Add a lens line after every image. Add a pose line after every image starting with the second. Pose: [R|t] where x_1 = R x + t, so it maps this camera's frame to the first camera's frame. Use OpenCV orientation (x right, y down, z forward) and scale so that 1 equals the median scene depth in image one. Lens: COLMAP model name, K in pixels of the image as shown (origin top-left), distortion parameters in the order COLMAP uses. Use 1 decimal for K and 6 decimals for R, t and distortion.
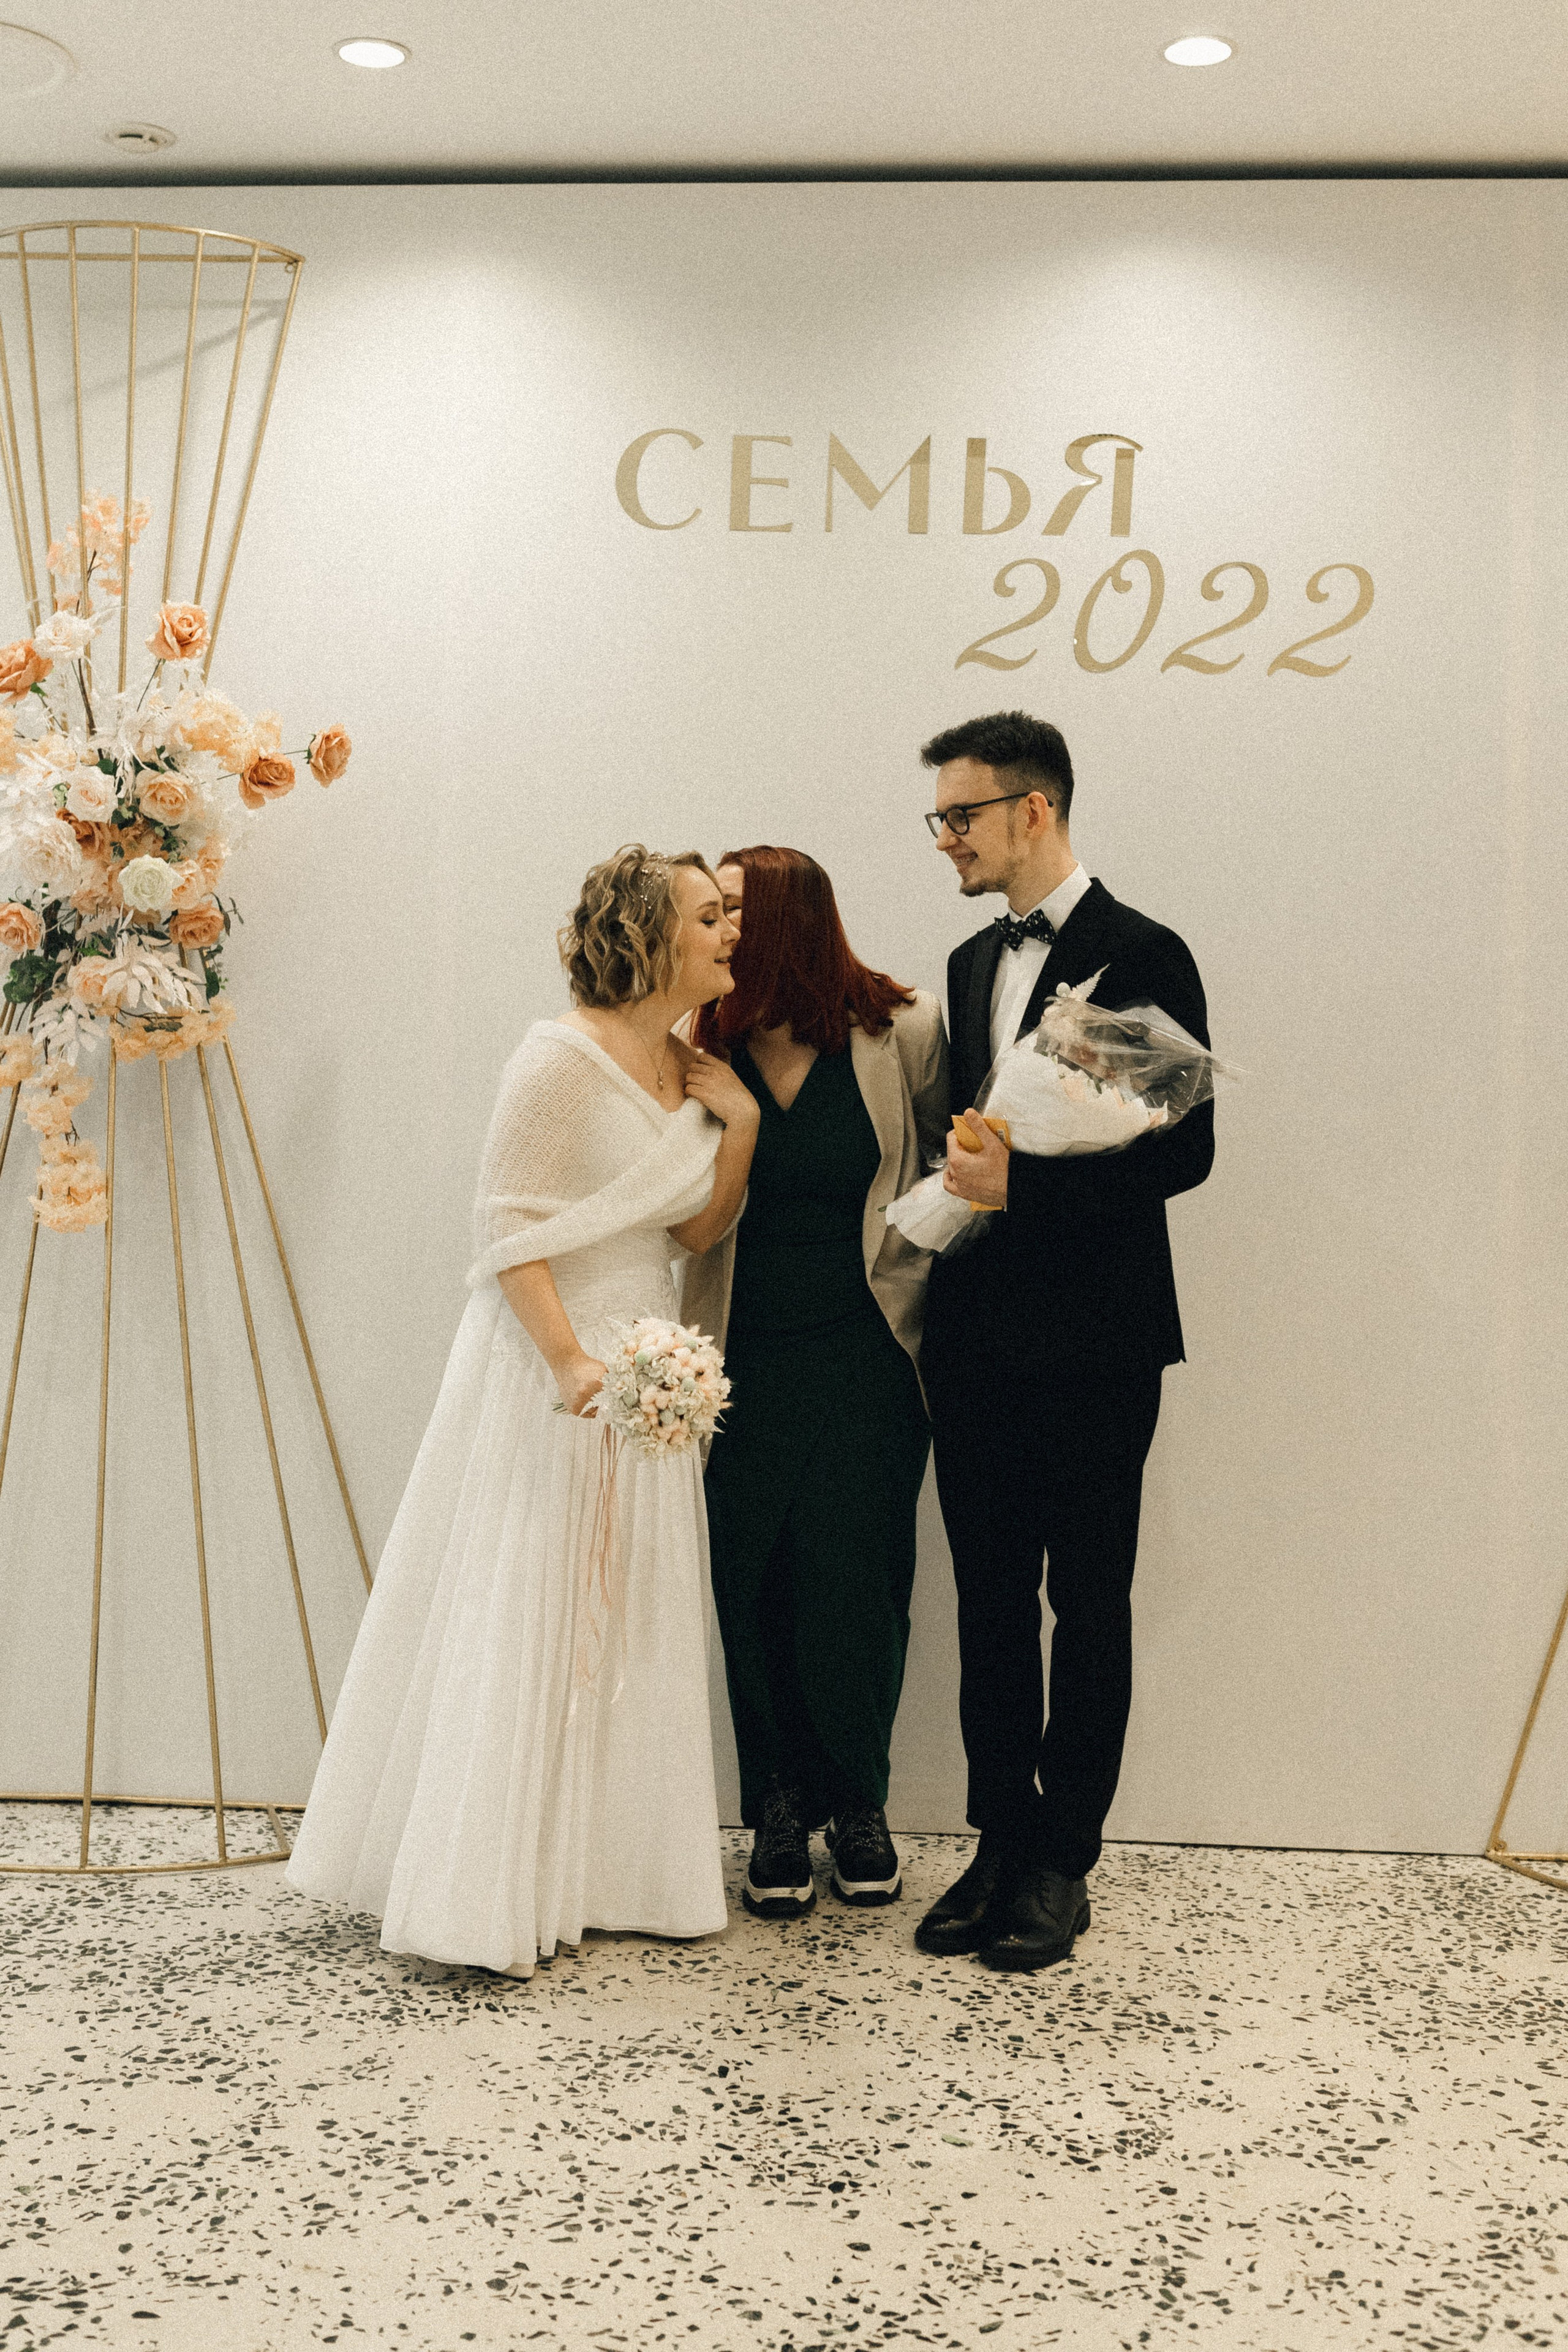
lens RADIAL K [[2590.6, 0, 725.5], [0, 2590.6, 1006.4], [0, 0, 1]] dist [-0.003235, 0.016334]
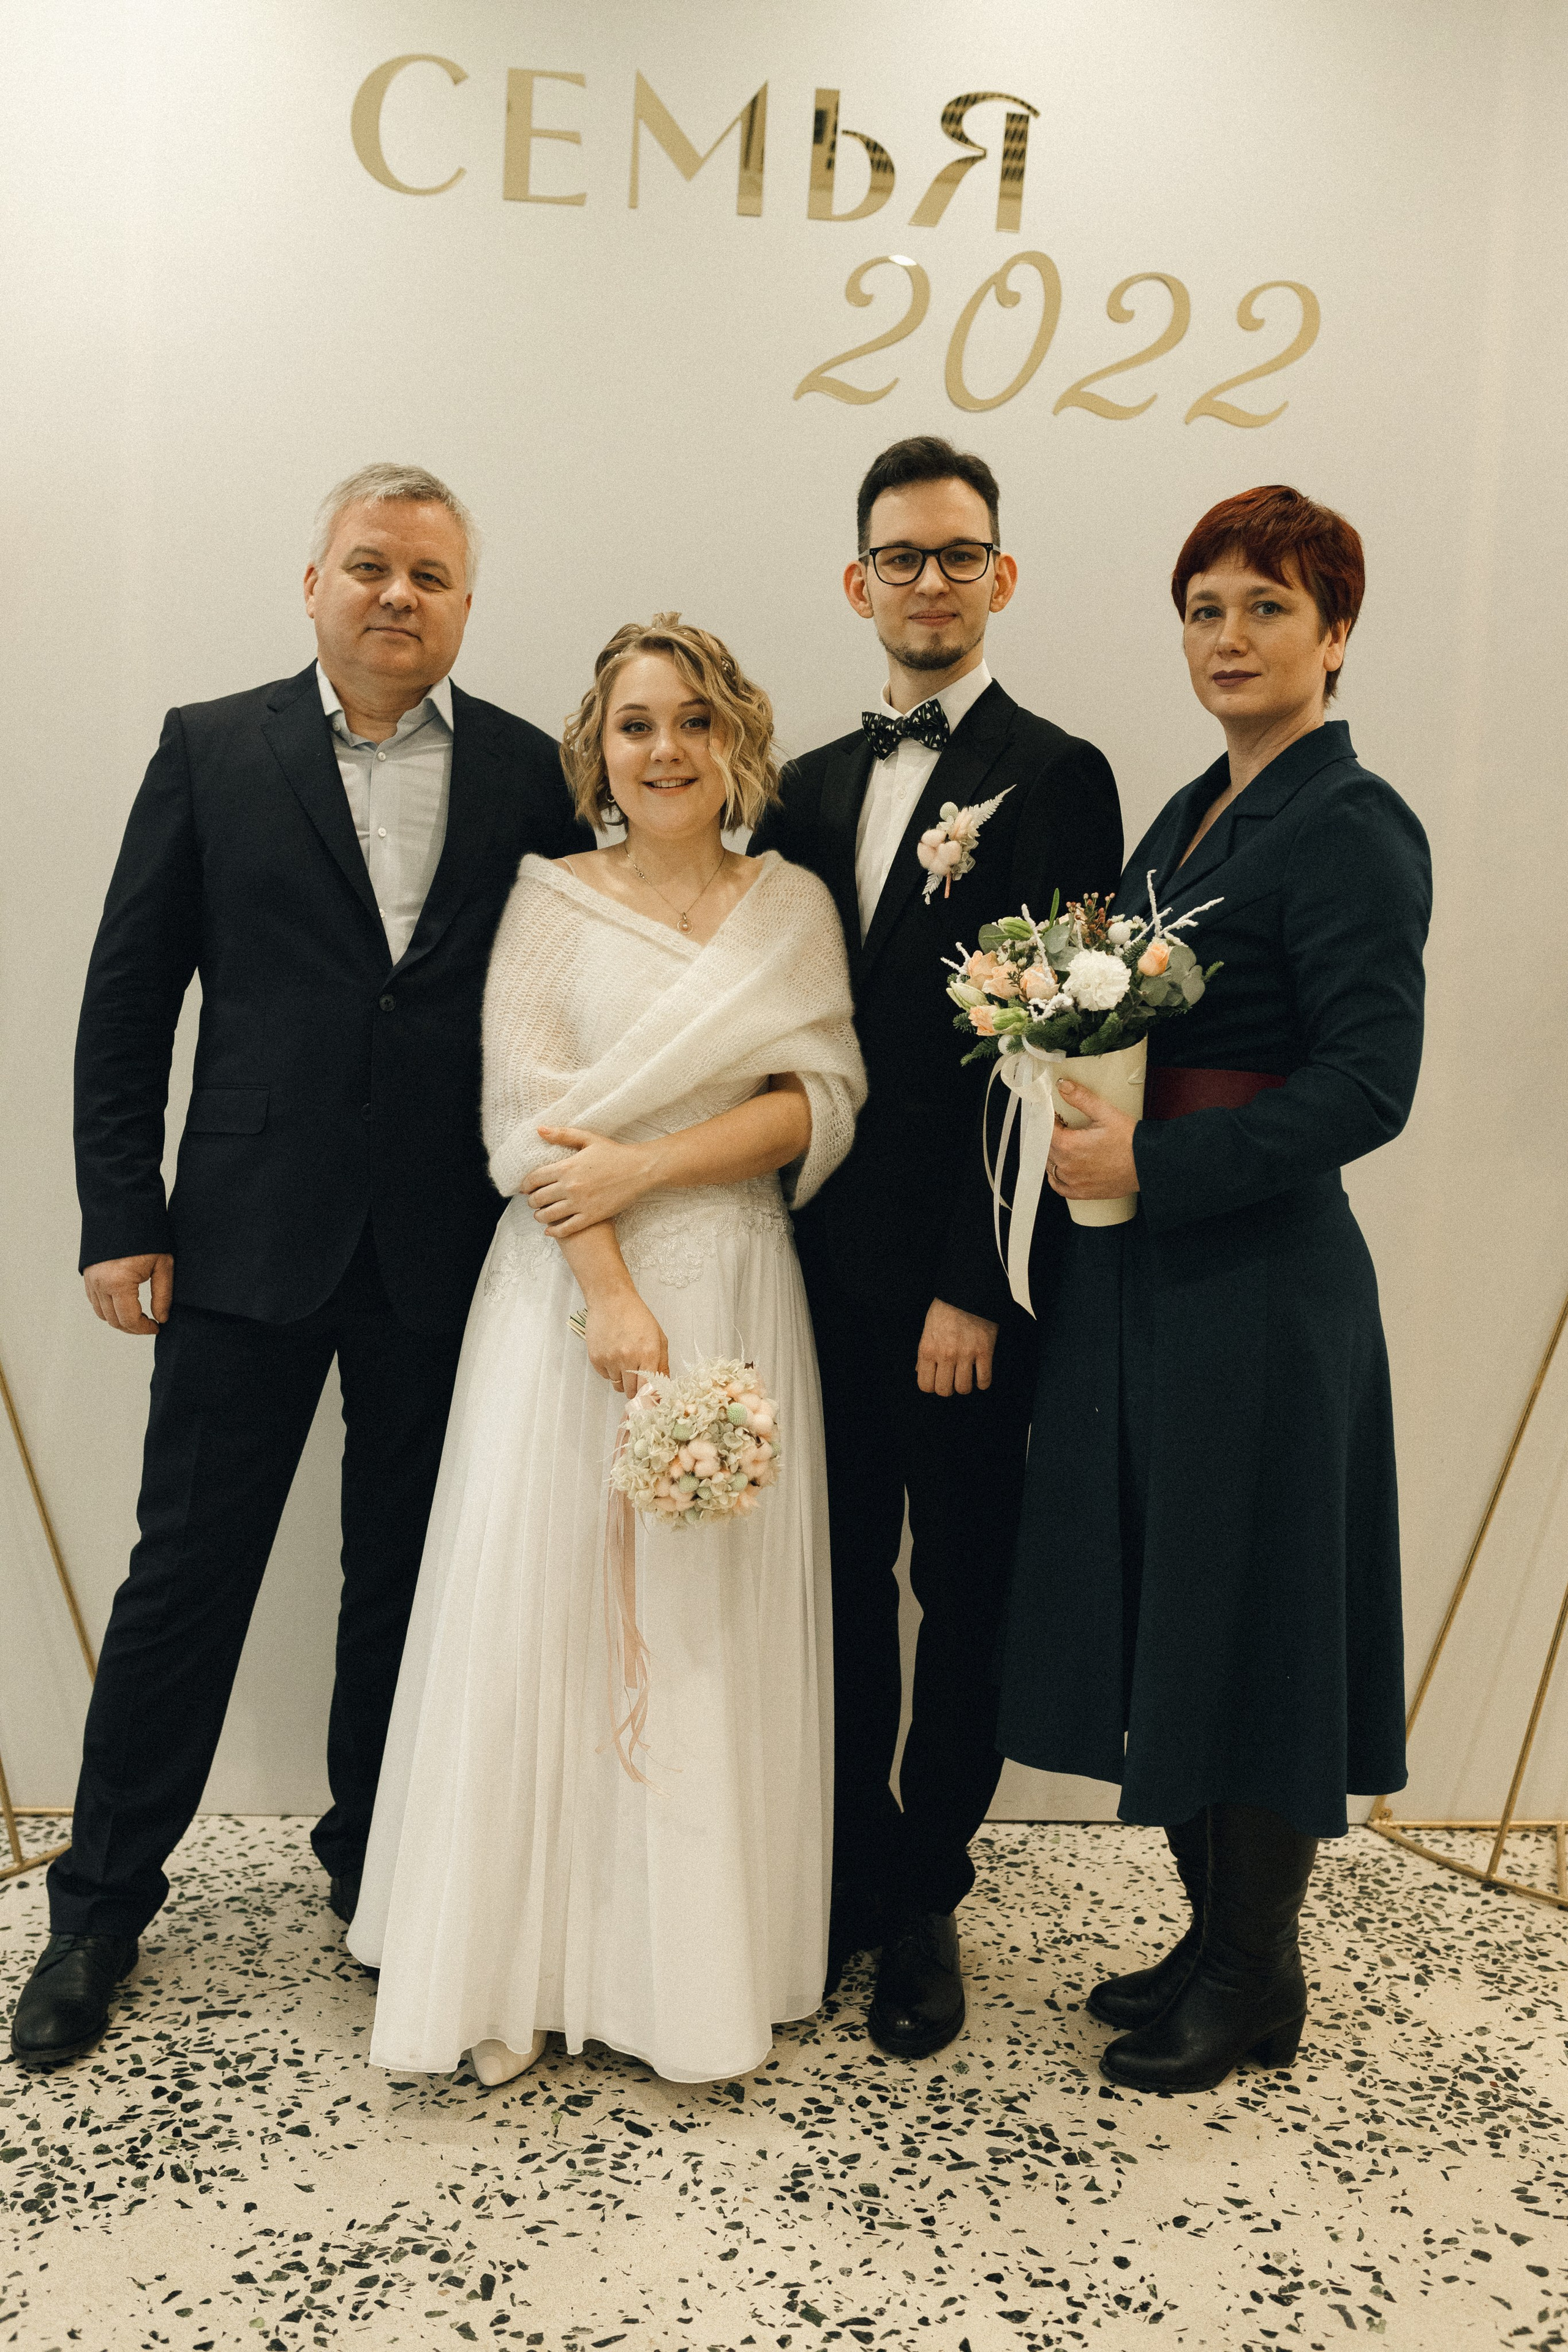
lens RADIAL K [[2164.7, 0, 776.4], [0, 2164.7, 1157.9], [0, 0, 1]] dist [0.002428, 0.006643]
pose [[0.992566, 0.000857, 0.121707, 0.005048], [-0.019465, 0.988221, 0.151791, -0.004455], [-0.120143, -0.153032, 0.980891, 0.401173]]
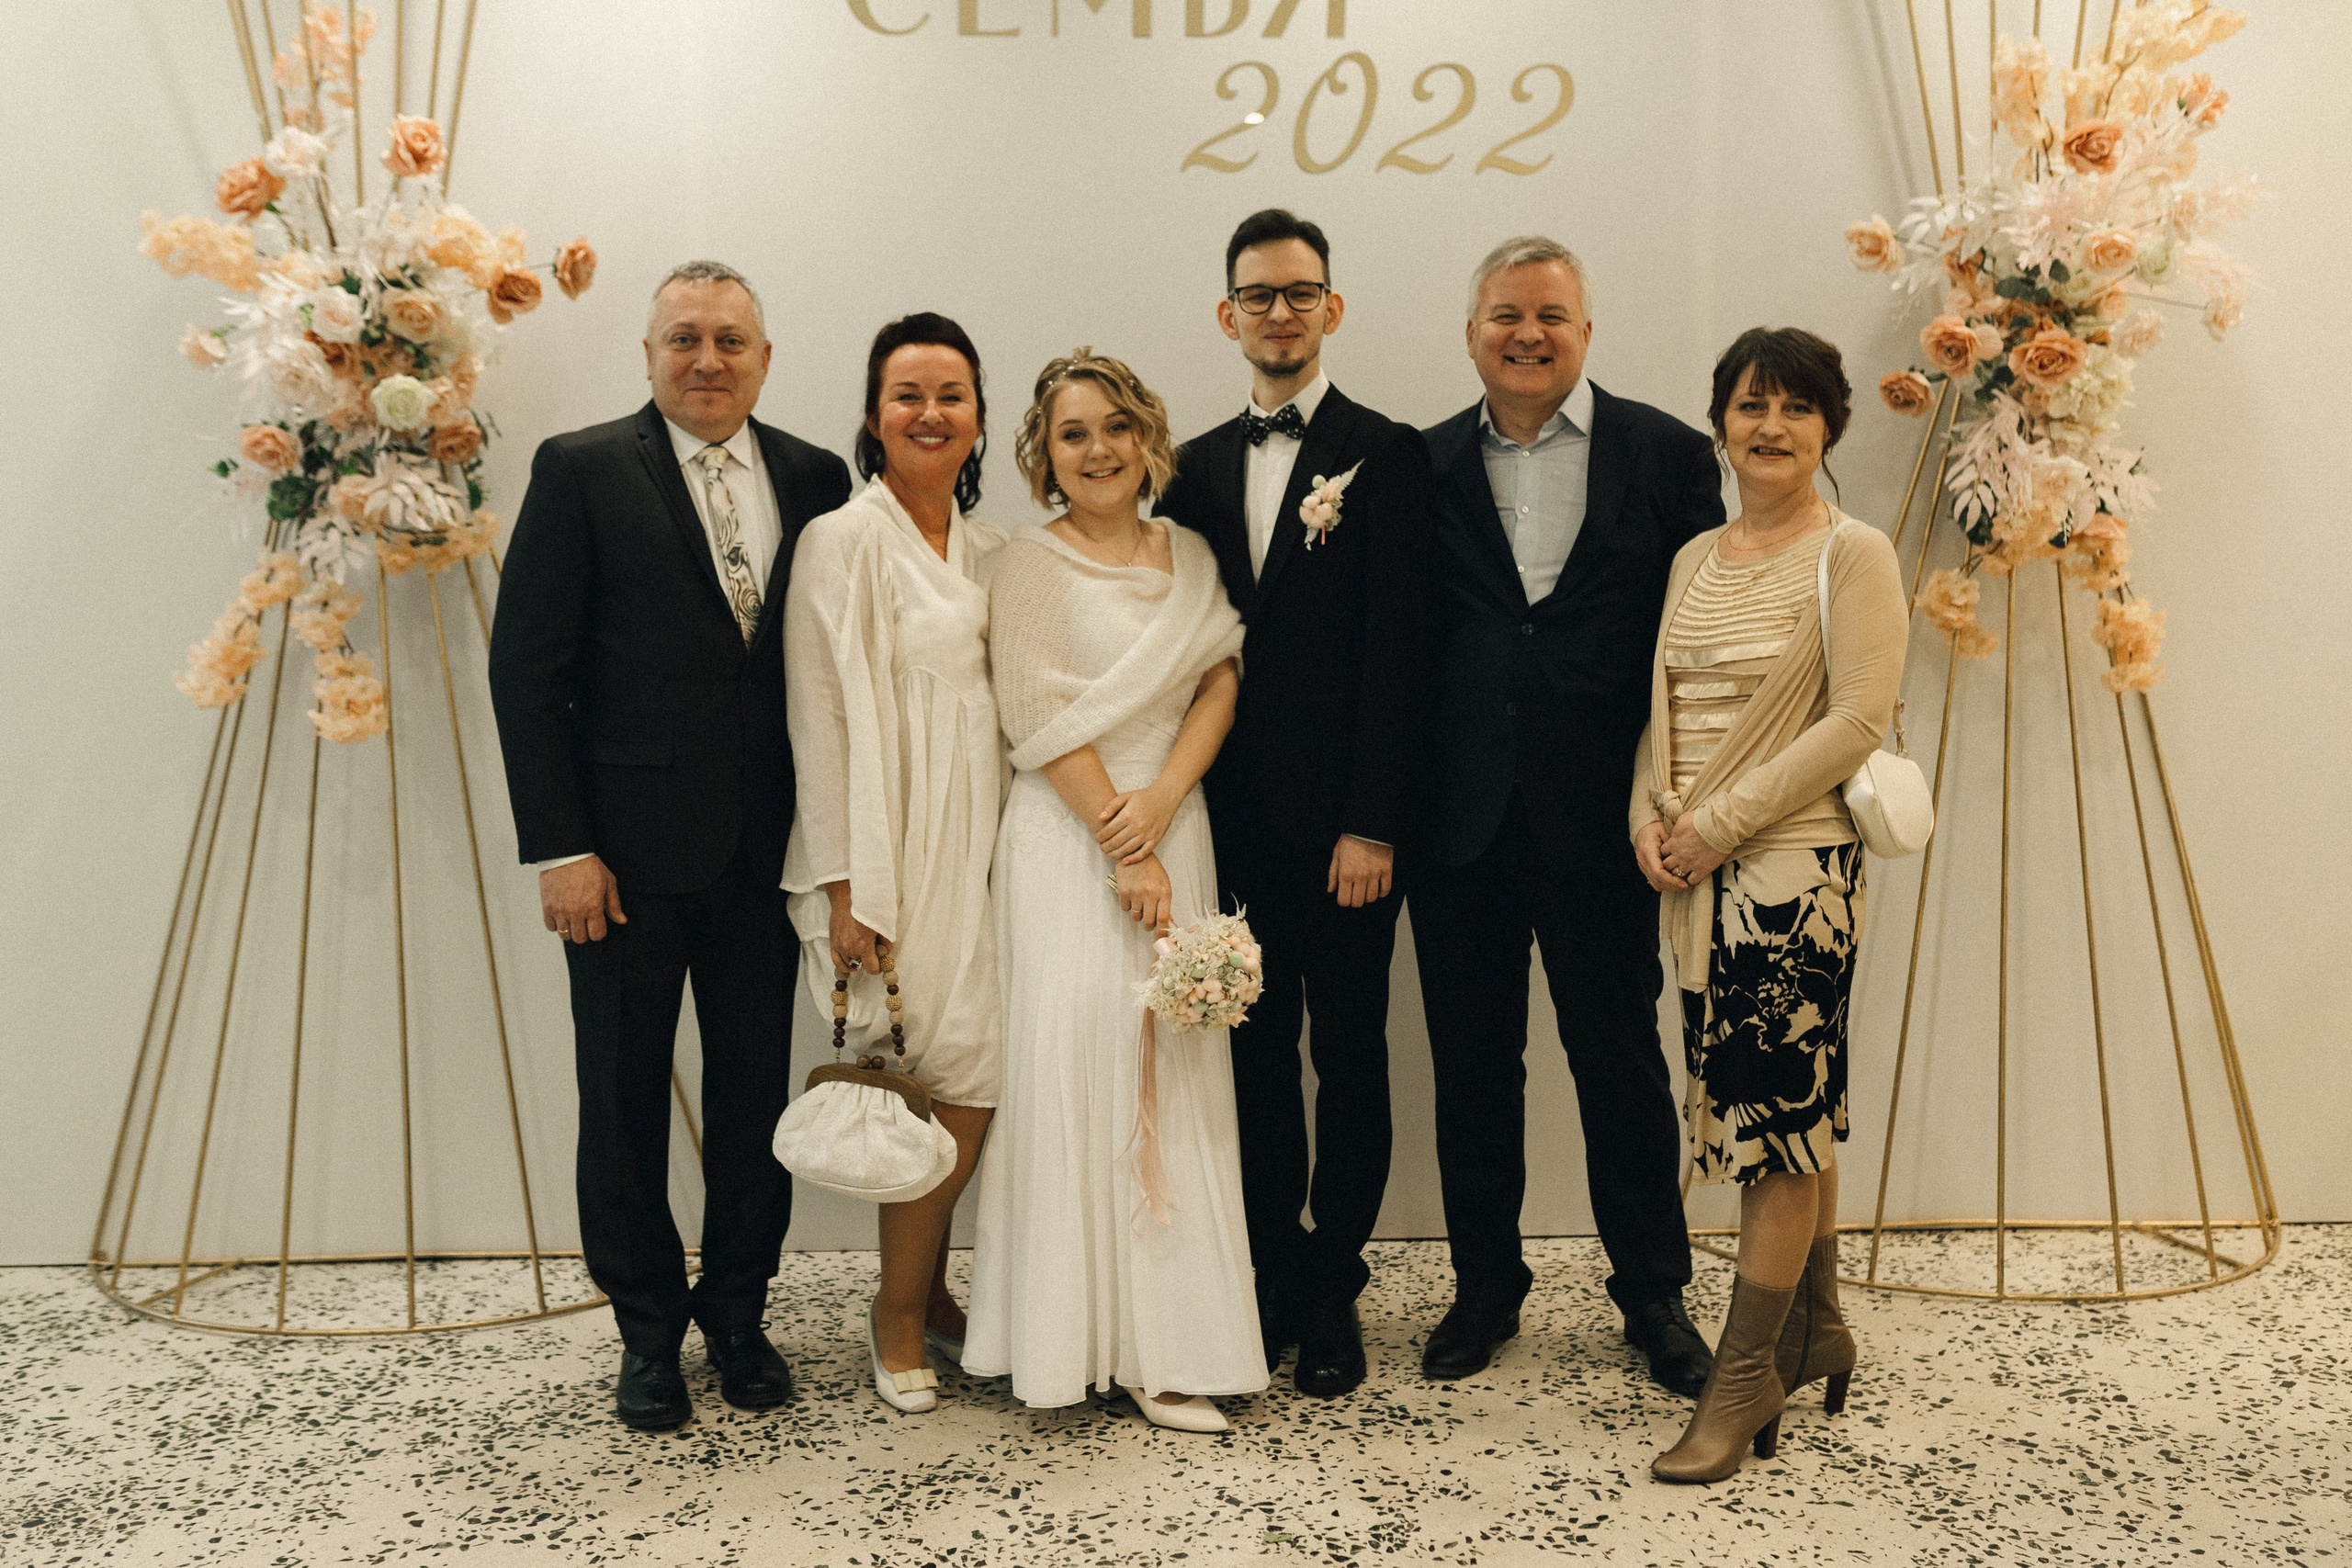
lens RADIAL K [[2244.9, 0, 1183.8], [0, 2244.9, 788.7], [0, 0, 1]] dist [-0.001426, 0.009177]
pose [[0.994648, -0.040366, 0.095110, -0.007995], [0.025321, 0.987686, 0.154384, -0.030081], [-0.100171, -0.151149, 0.983422, 0.088844]]
